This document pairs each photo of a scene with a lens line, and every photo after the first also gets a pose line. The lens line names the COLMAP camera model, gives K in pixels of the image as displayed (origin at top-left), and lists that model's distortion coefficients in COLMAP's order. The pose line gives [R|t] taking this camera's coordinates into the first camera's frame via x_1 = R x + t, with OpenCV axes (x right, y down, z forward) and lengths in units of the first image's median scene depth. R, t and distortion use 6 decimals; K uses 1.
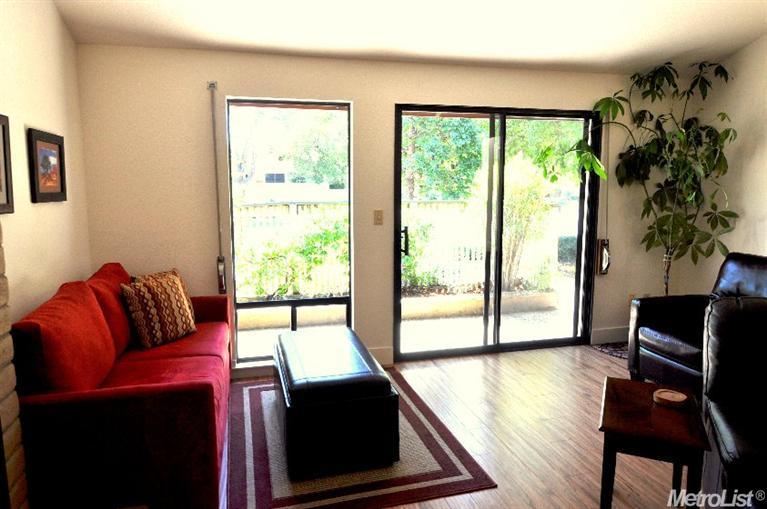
lens RADIAL K [[521.2, 0, 387.1], [0, 521.2, 252.3], [0, 0, 1]] dist [0.025249, -0.002500]
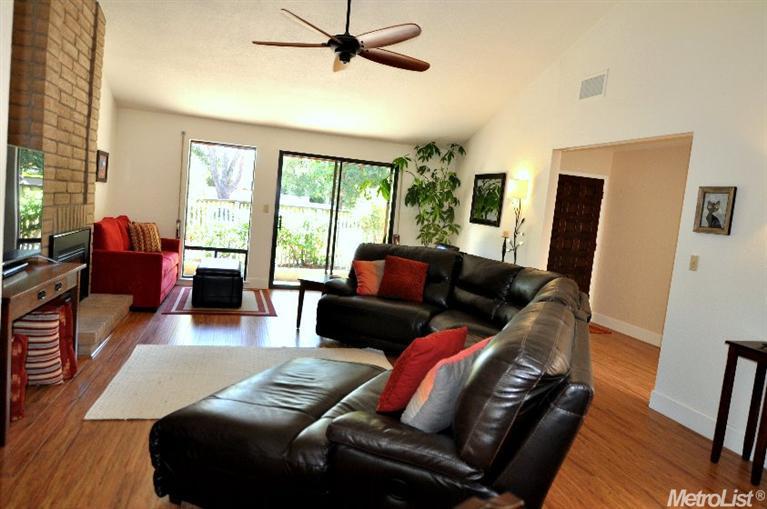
lens RADIAL K [[521.2, 0, 381.5], [0, 521.2, 252.3], [0, 0, 1]] dist [0.025249, -0.002500]
pose [[0.995377, 0.095303, 0.011897, 0.384808], [-0.094750, 0.994672, -0.040610, 0.125599], [-0.015704, 0.039295, 0.999104, -0.870131]]
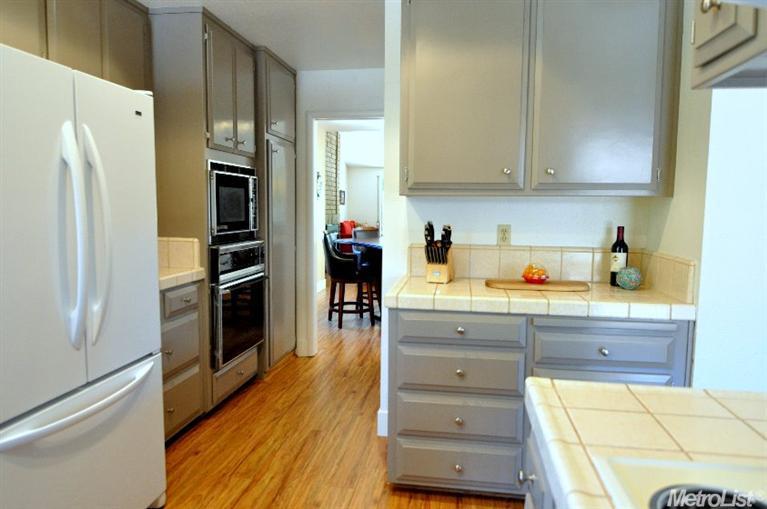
lens RADIAL K [[521.2, 0, 383.6], [0, 521.2, 253.9], [0, 0, 1]] dist [0.025249, -0.002500]
pose [[0.914753, 0.035251, -0.402474, 1.133593], [-0.052953, 0.998054, -0.032937, 0.337983], [0.400529, 0.051441, 0.914839, -2.207212]]
